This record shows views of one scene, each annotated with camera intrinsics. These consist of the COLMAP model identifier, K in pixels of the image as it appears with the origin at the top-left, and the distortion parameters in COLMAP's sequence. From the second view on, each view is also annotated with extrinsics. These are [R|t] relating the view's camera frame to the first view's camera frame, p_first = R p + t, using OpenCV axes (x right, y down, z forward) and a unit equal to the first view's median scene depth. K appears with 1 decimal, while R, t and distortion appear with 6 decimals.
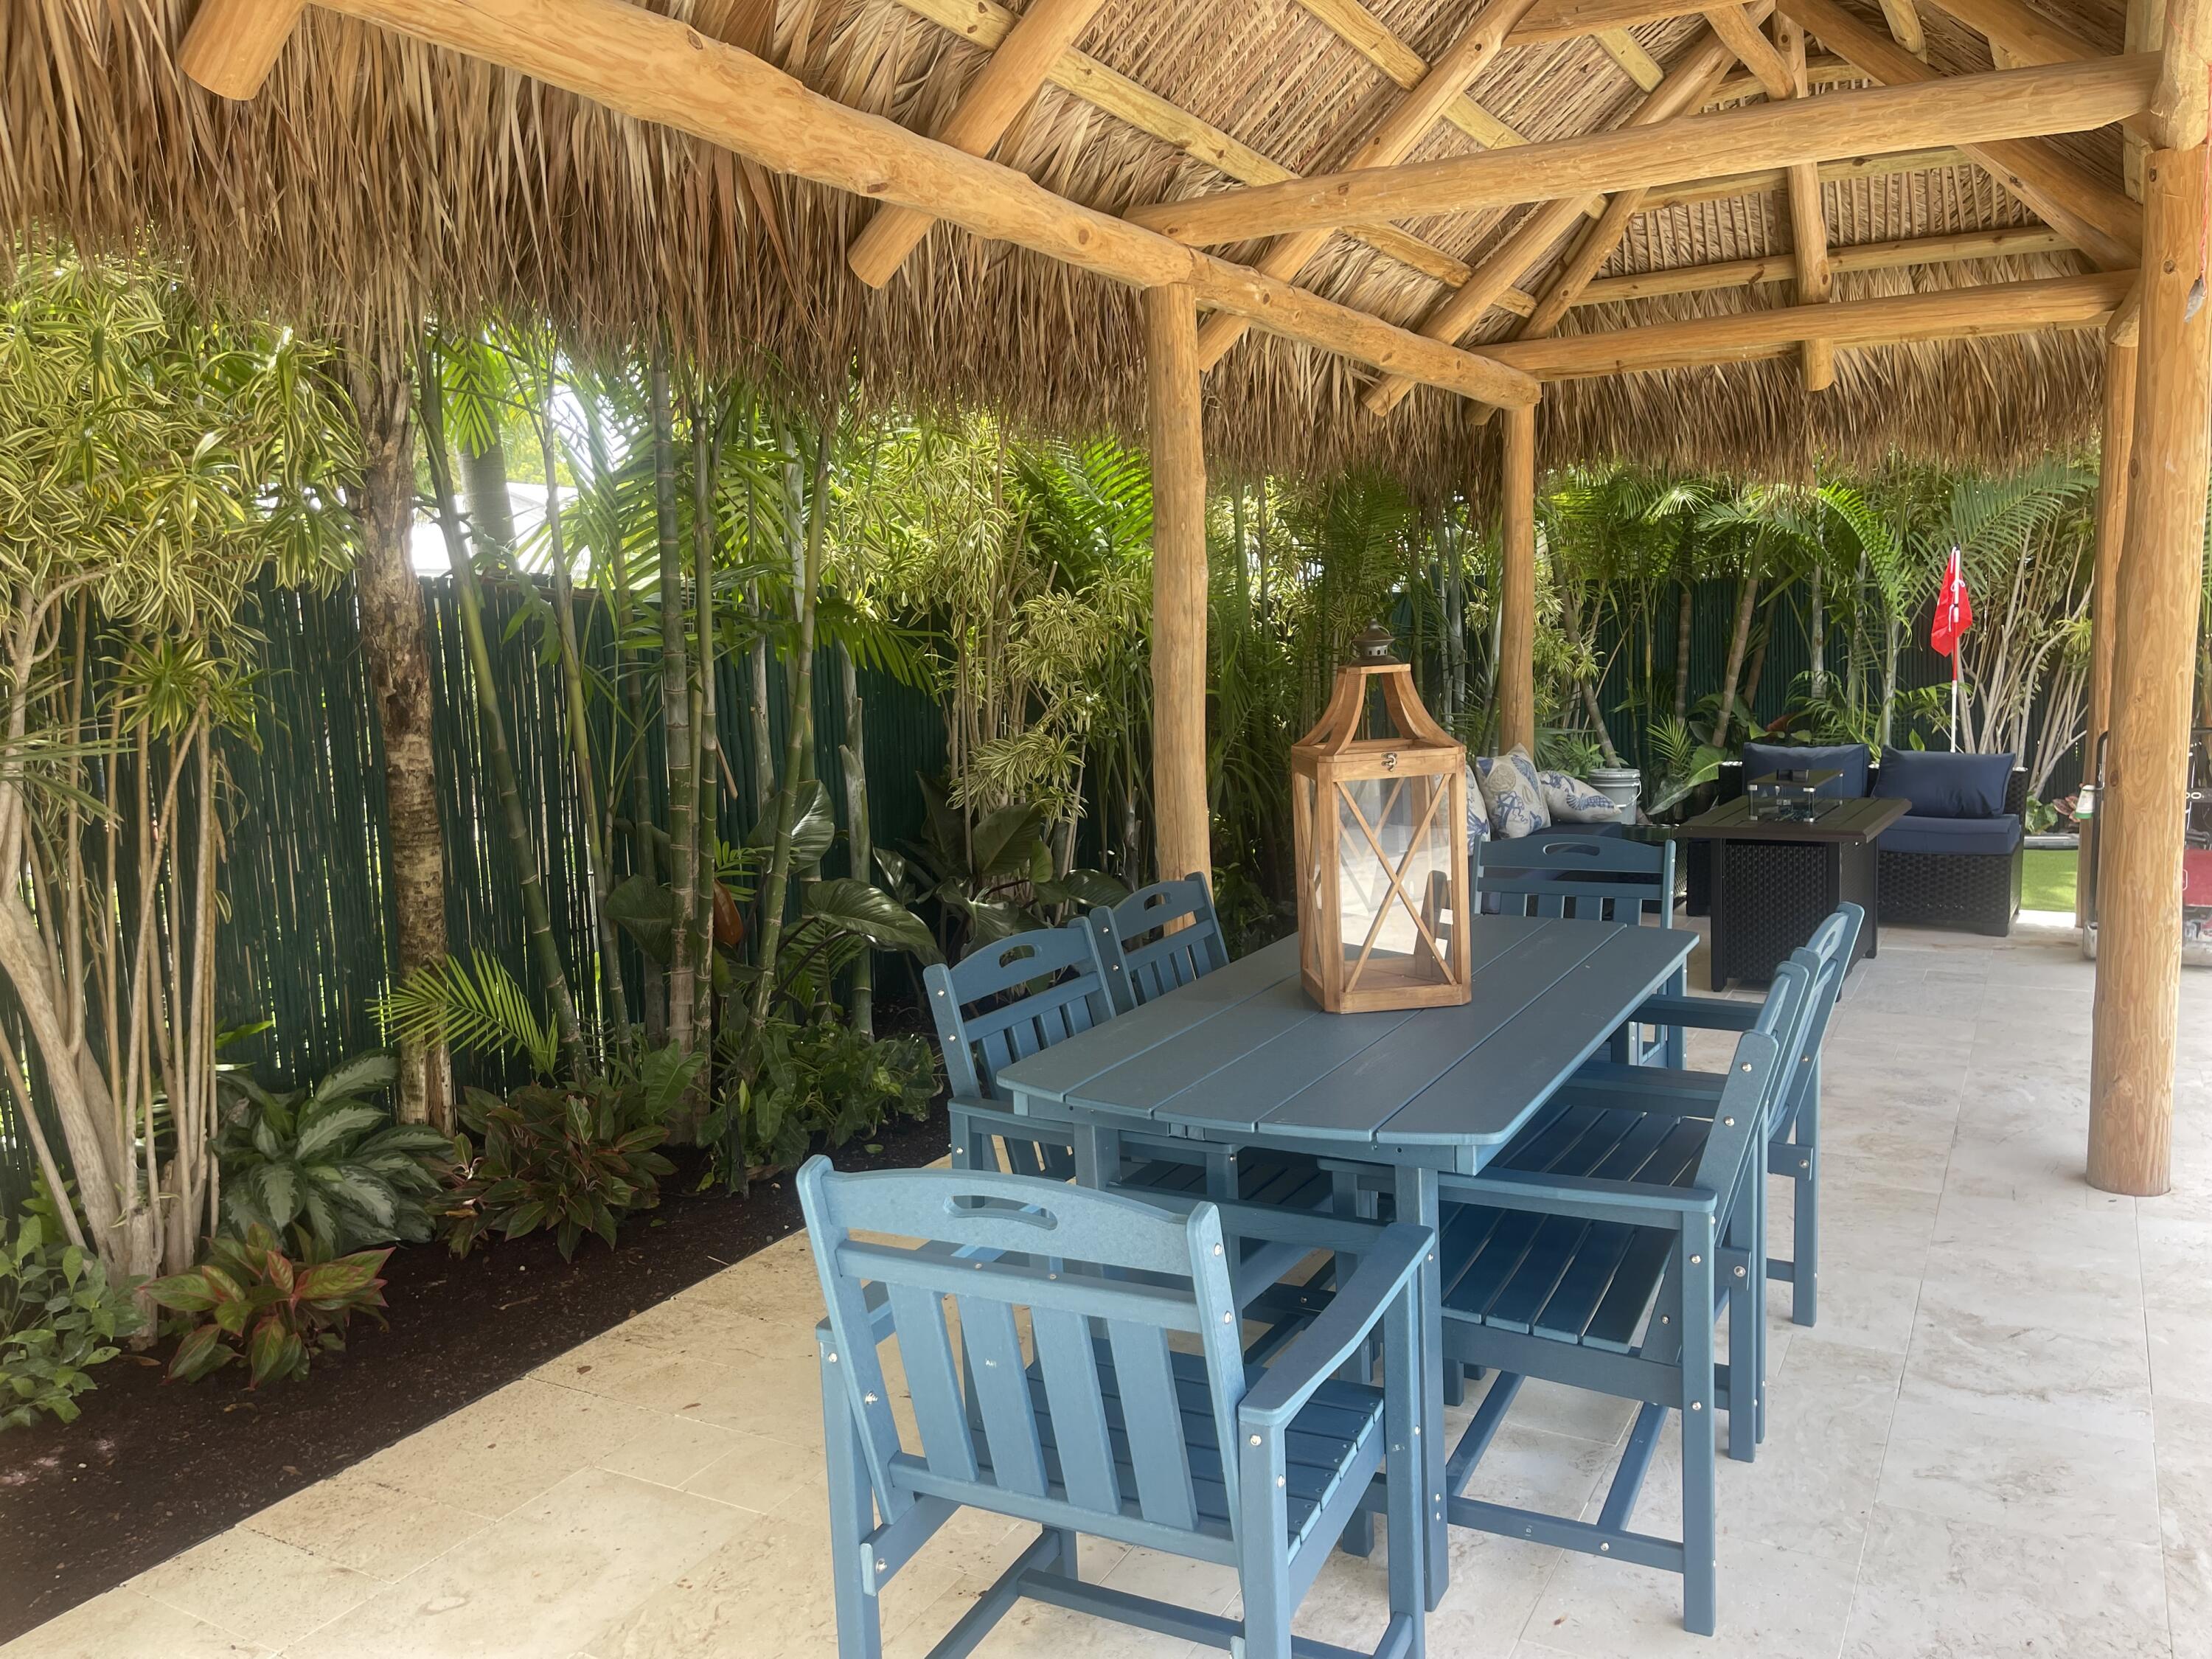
lens RADIAL K [[1604.3, 0, 1108.1], [0, 1604.3, 827.5], [0, 0, 1]] dist [0.076025, -0.127169]
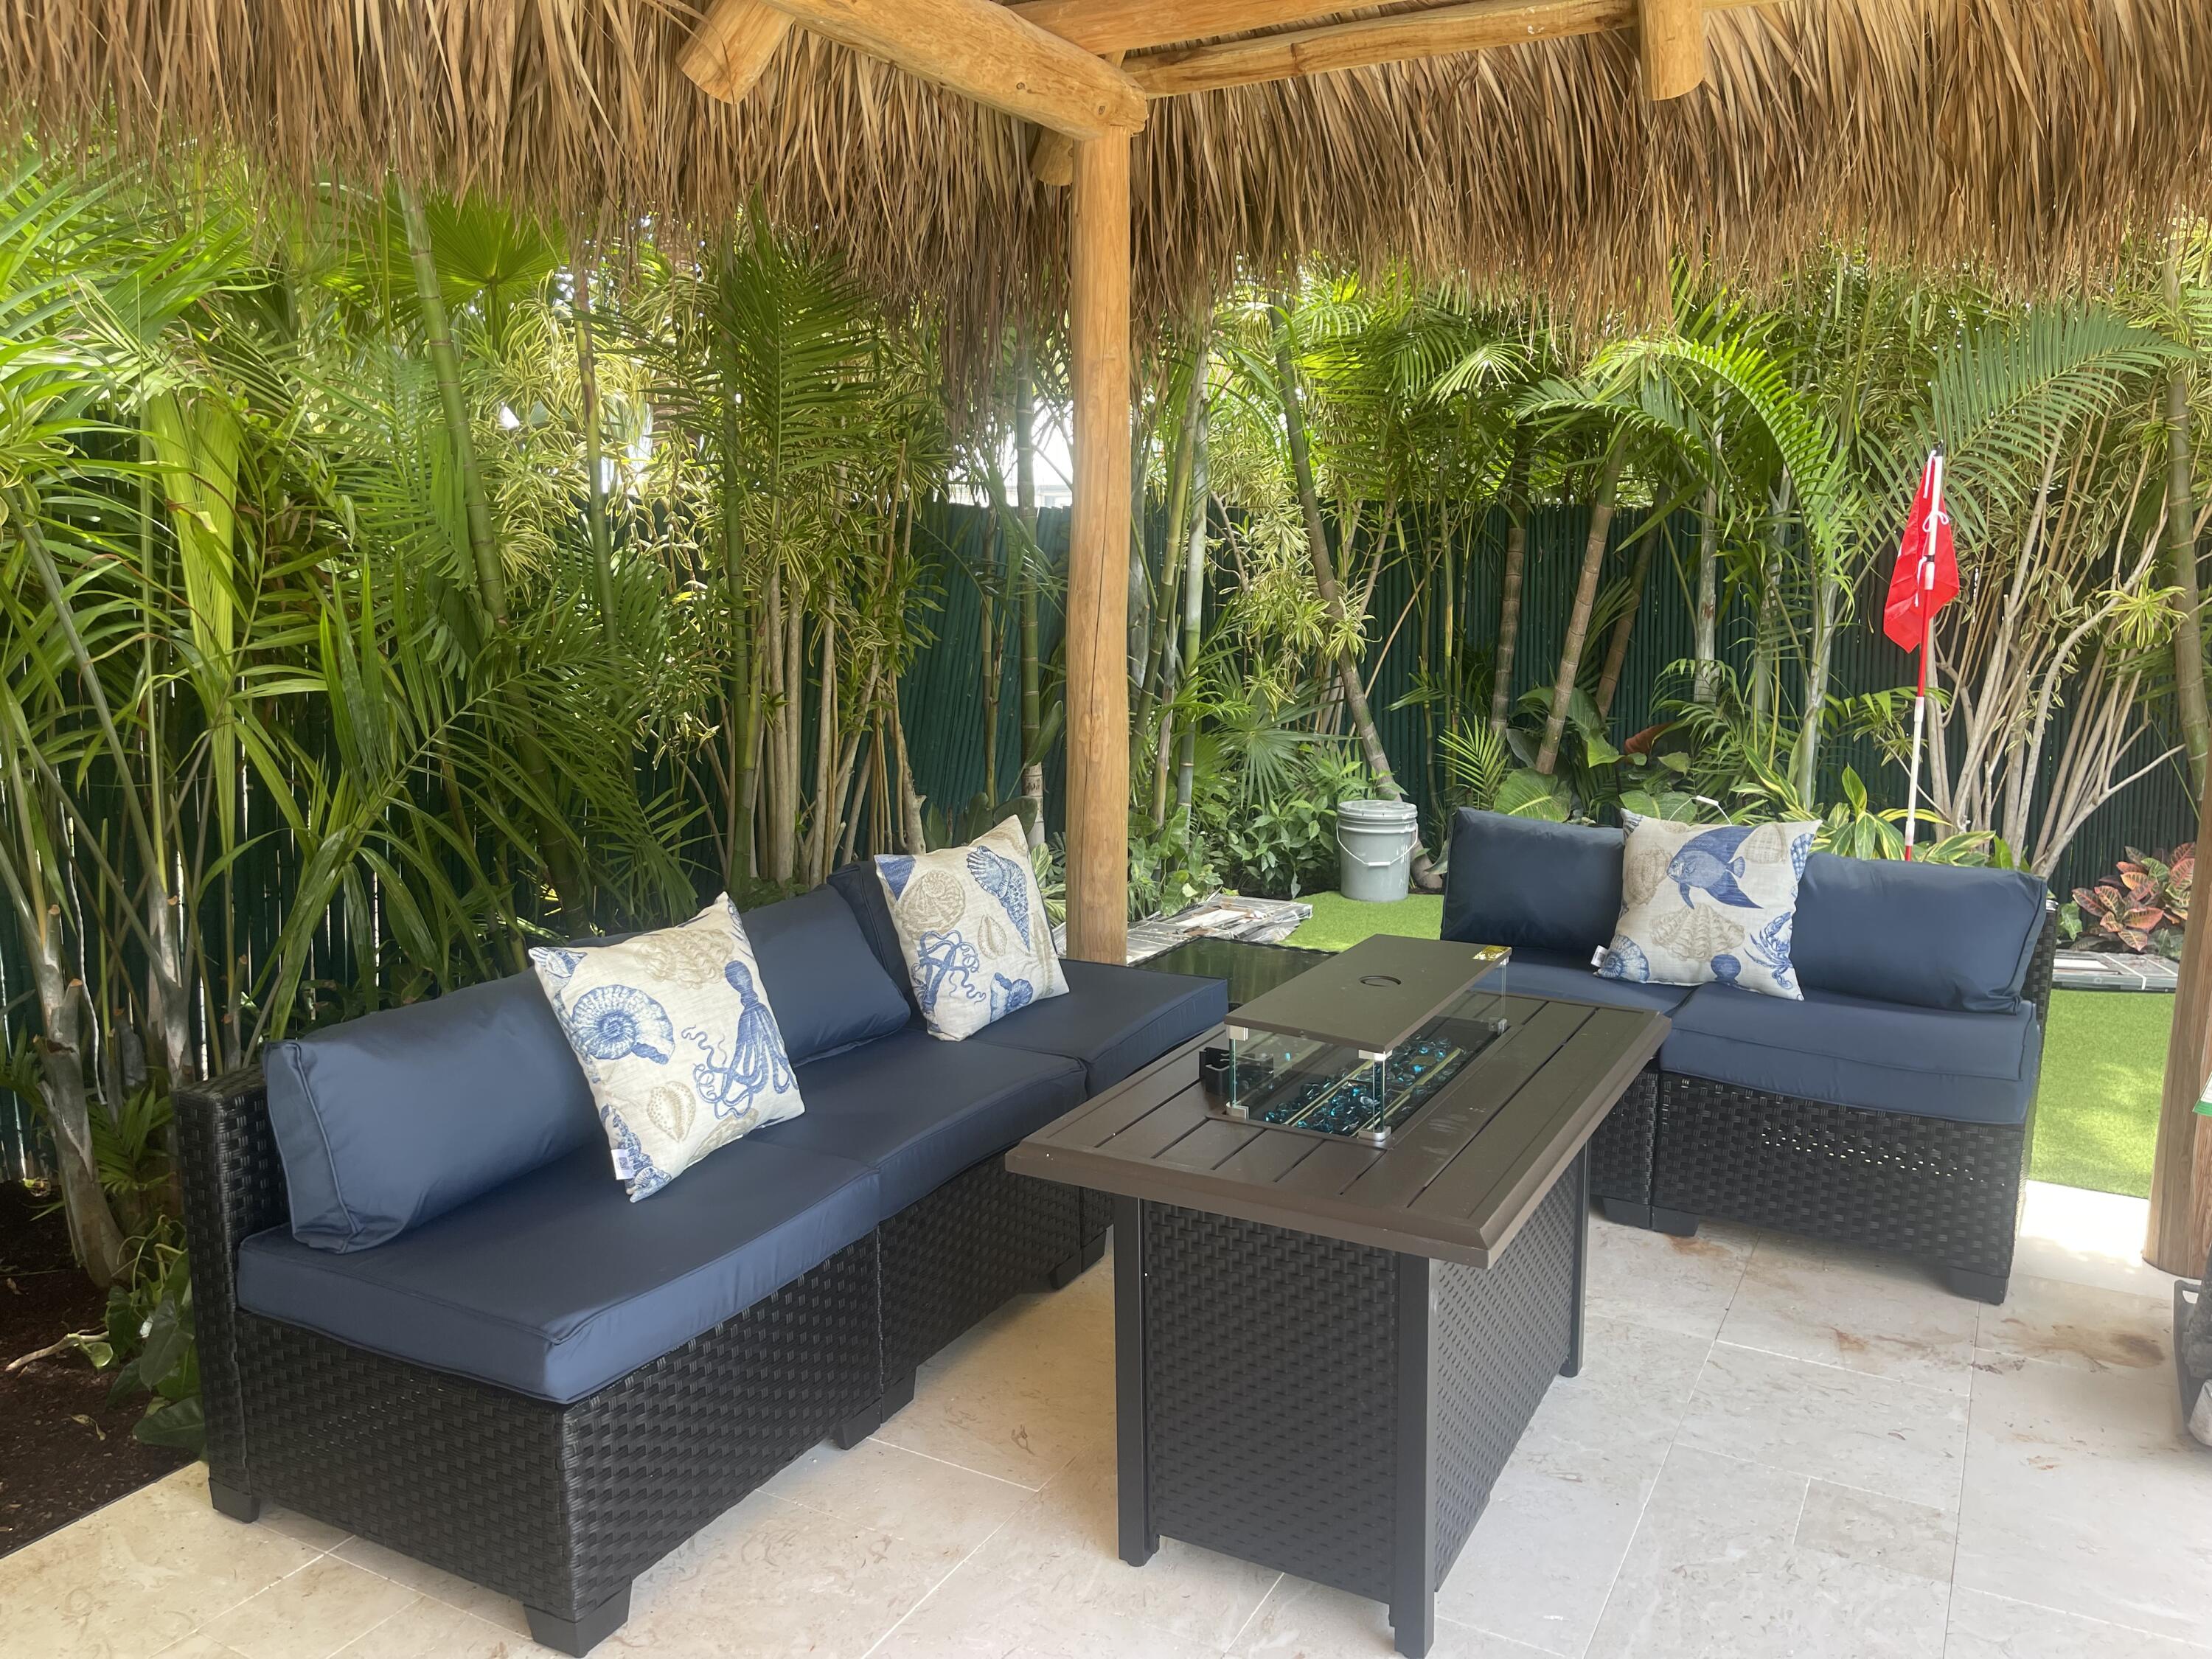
lens RADIAL K [[1604.3, 0, 1108.1], [0, 1604.3, 827.5], [0, 0, 1]] dist [0.076025, -0.127169]
pose [[0.999344, 0.031201, 0.018412, 0.210023], [-0.031968, 0.998565, 0.042970, -0.053602], [-0.017045, -0.043530, 0.998907, 0.400490]]
